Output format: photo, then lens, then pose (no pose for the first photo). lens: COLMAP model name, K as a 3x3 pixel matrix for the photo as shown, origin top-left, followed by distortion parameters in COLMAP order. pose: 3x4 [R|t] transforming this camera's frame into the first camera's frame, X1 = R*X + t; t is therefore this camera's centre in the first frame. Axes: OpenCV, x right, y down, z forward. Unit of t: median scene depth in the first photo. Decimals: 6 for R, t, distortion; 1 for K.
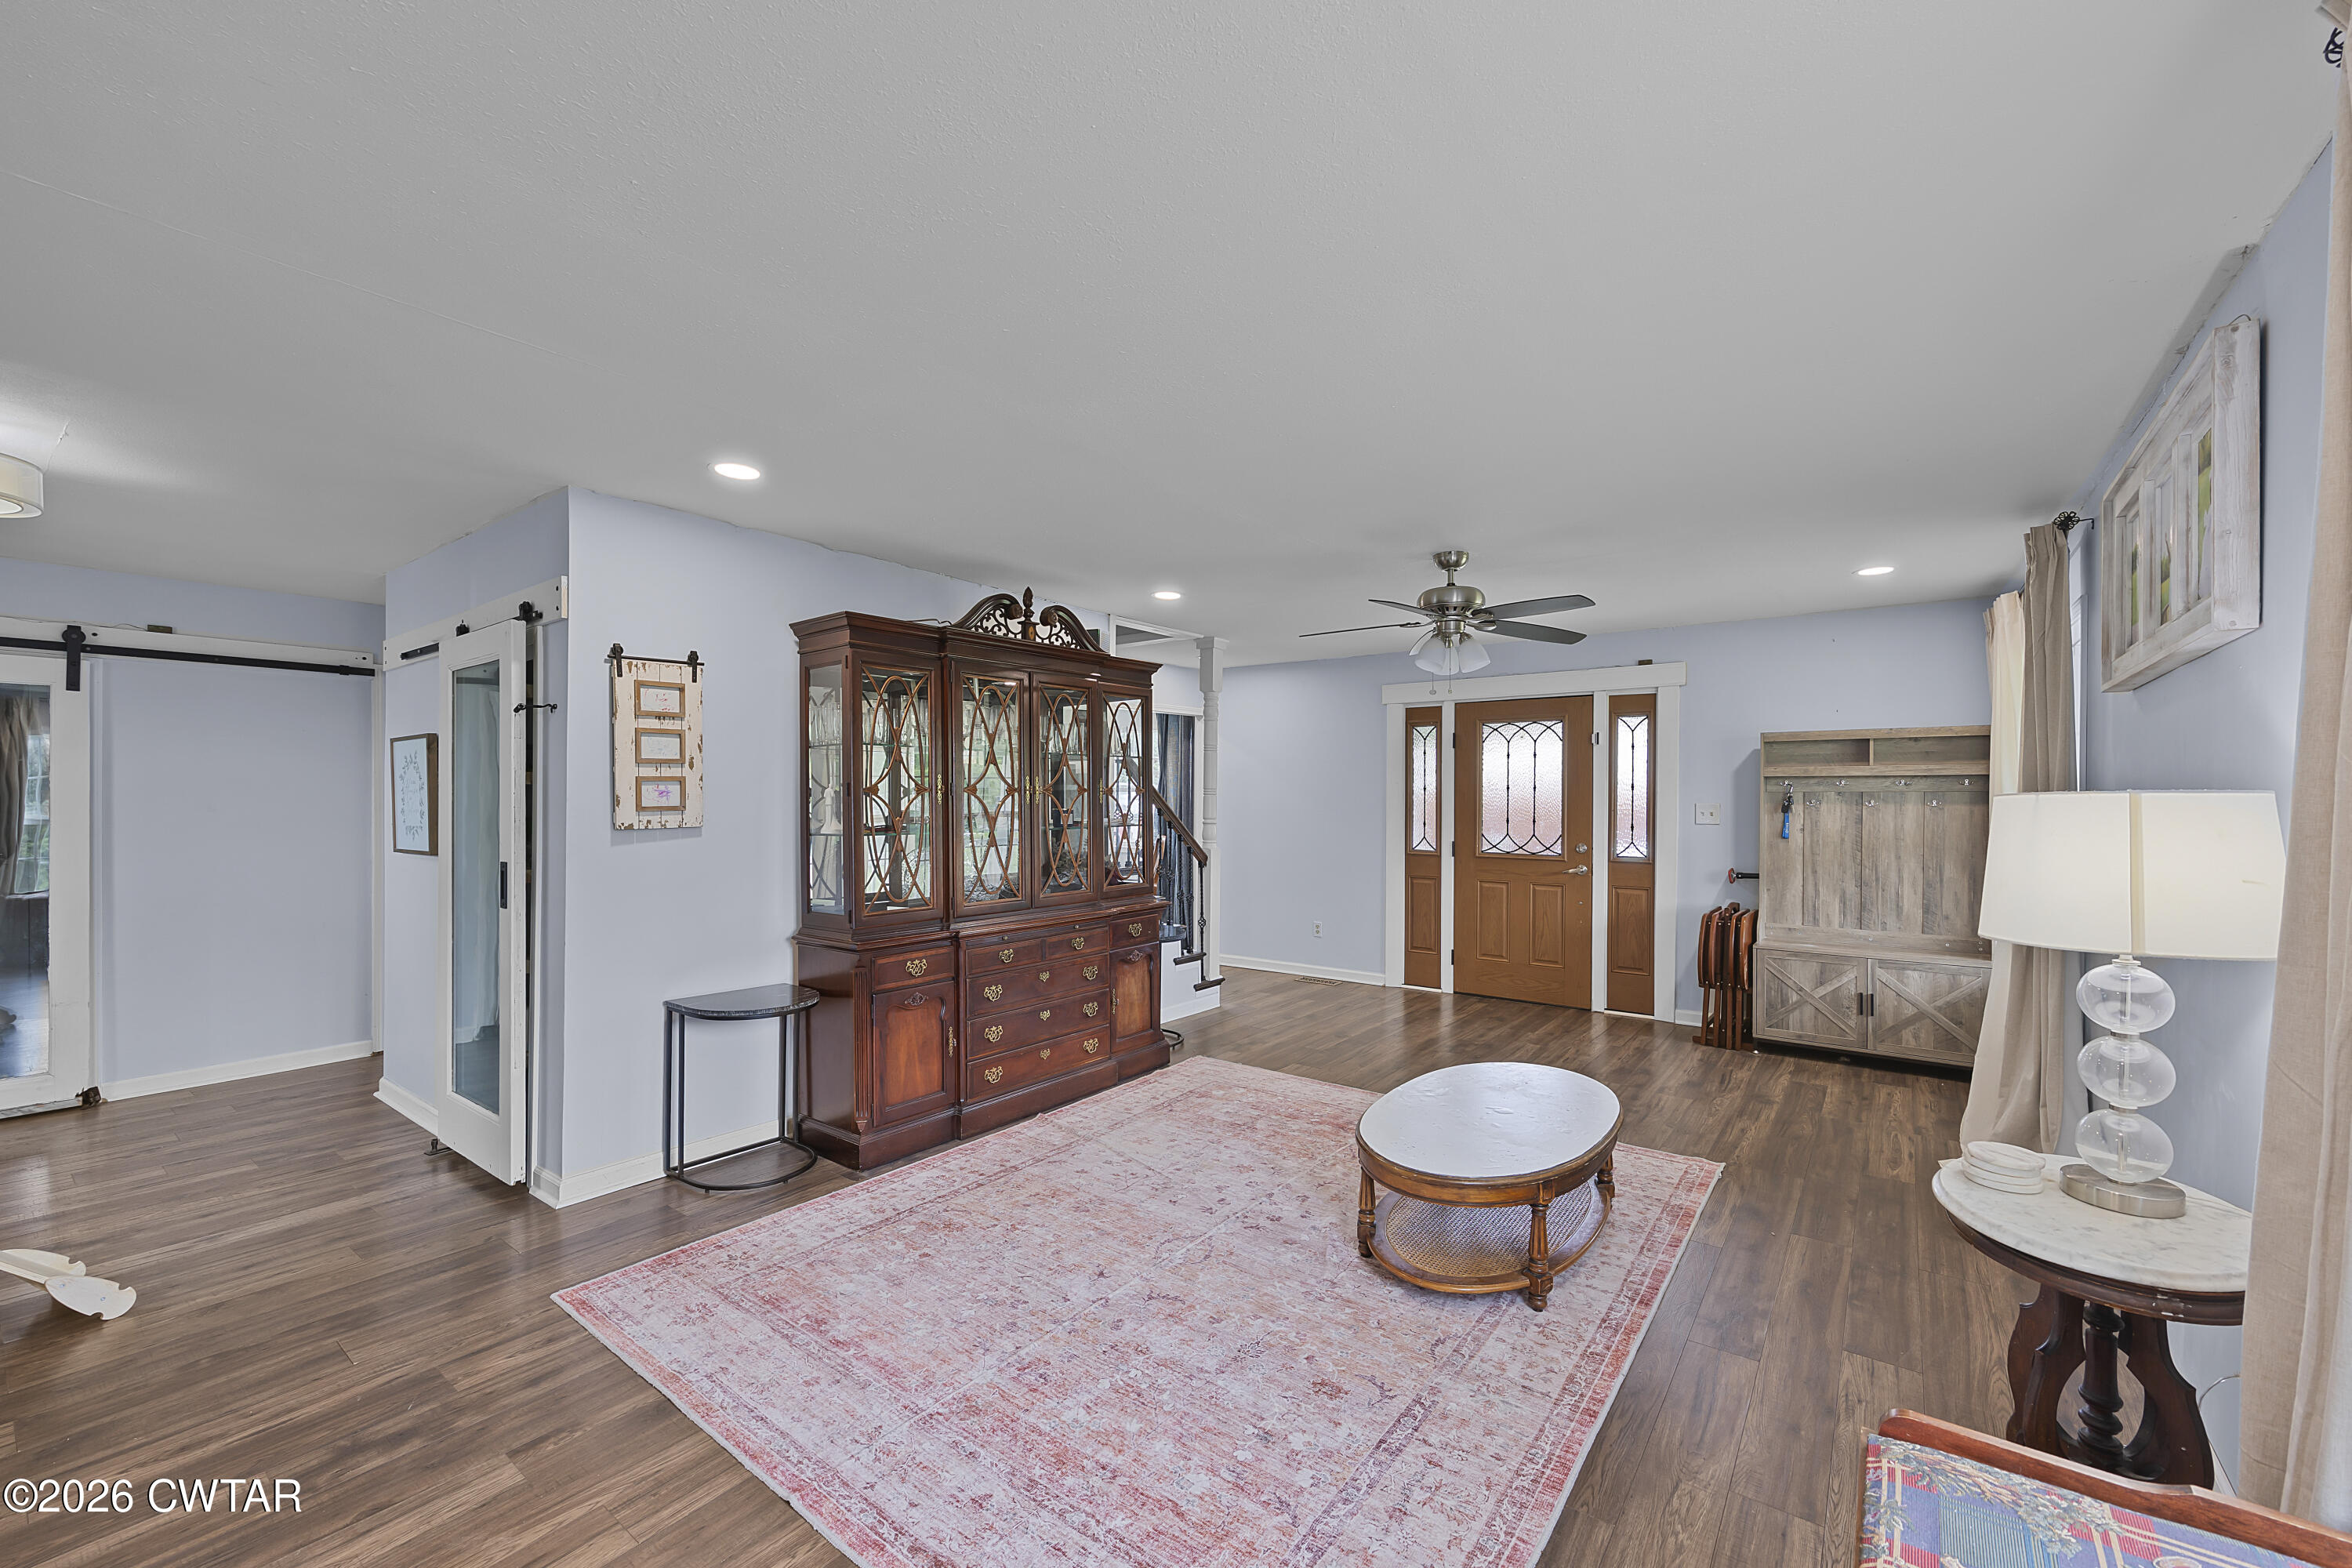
lens RADIAL K [[945.7, 0, 1179.6], [0, 945.7, 805.4], [0, 0, 1]] dist [-0.000912, 0.000115]
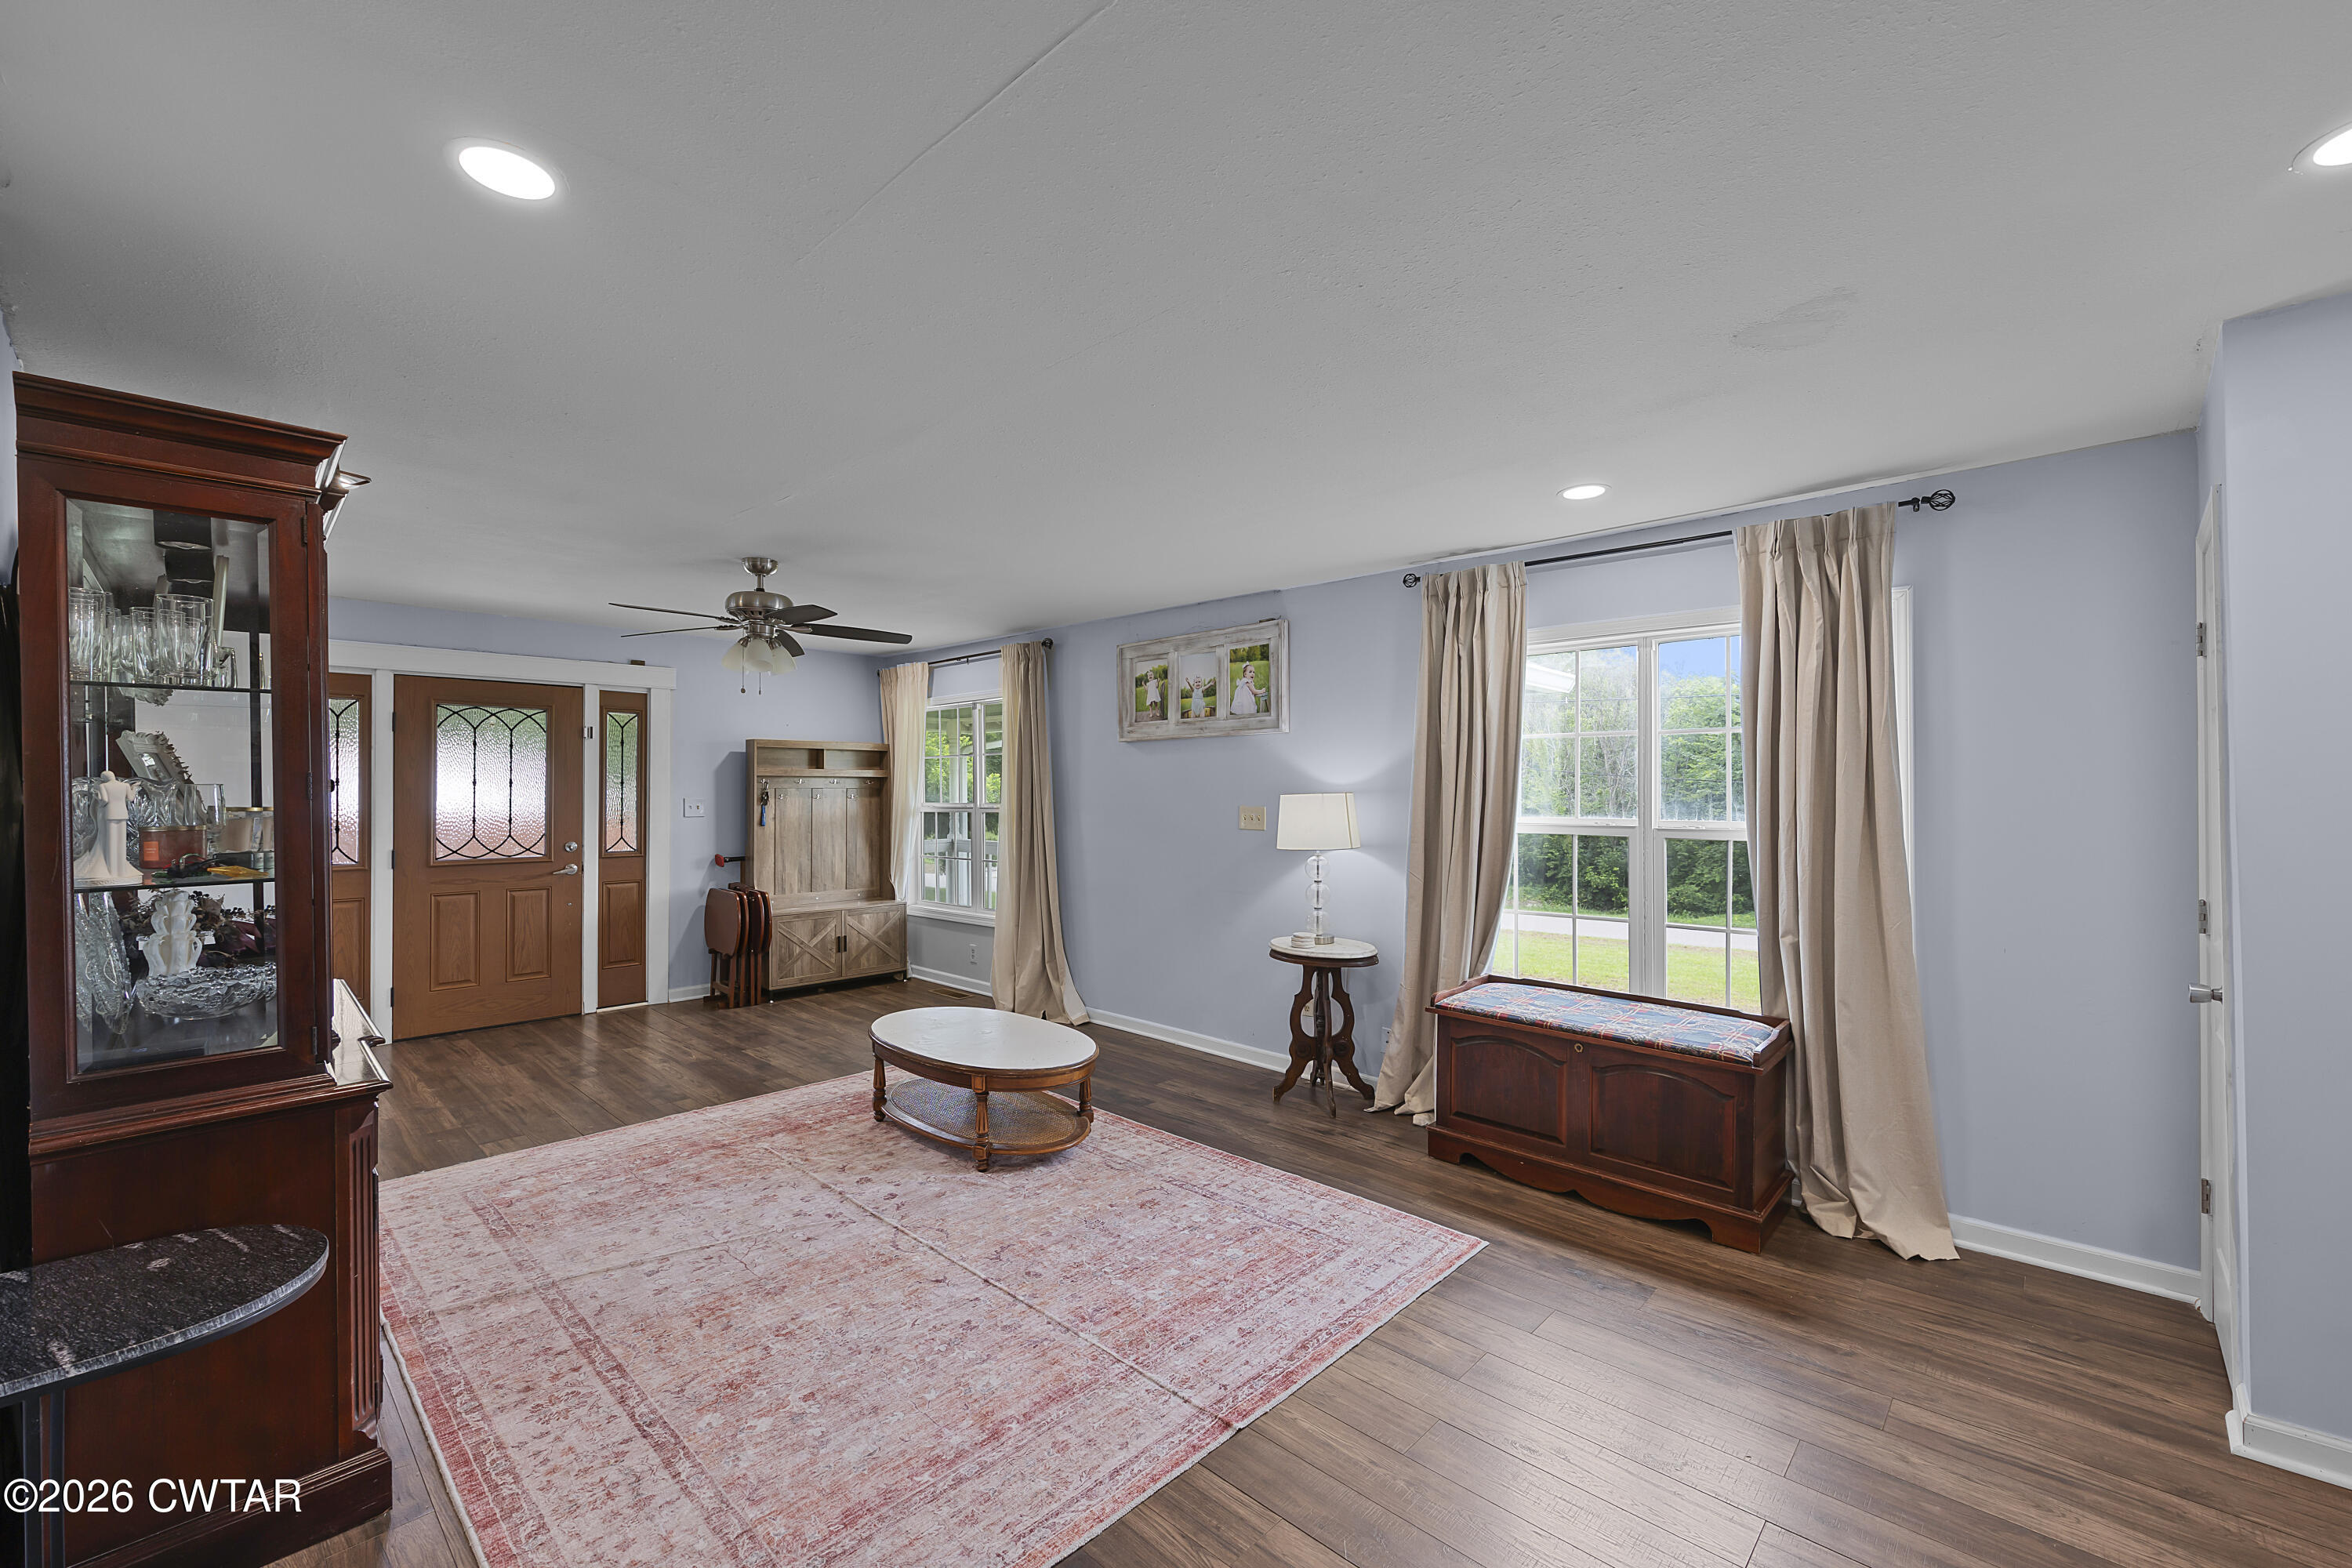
lens RADIAL K [[957.6, 0, 1180.4], [0, 957.6, 787.0], [0, 0, 1]] dist [0.000997, 0.000142]
pose [[0.109393, 0.002153, 0.993996, -0.666096], [0.008666, 0.999958, -0.003120, -0.008912], [-0.993961, 0.008955, 0.109369, 0.402796]]
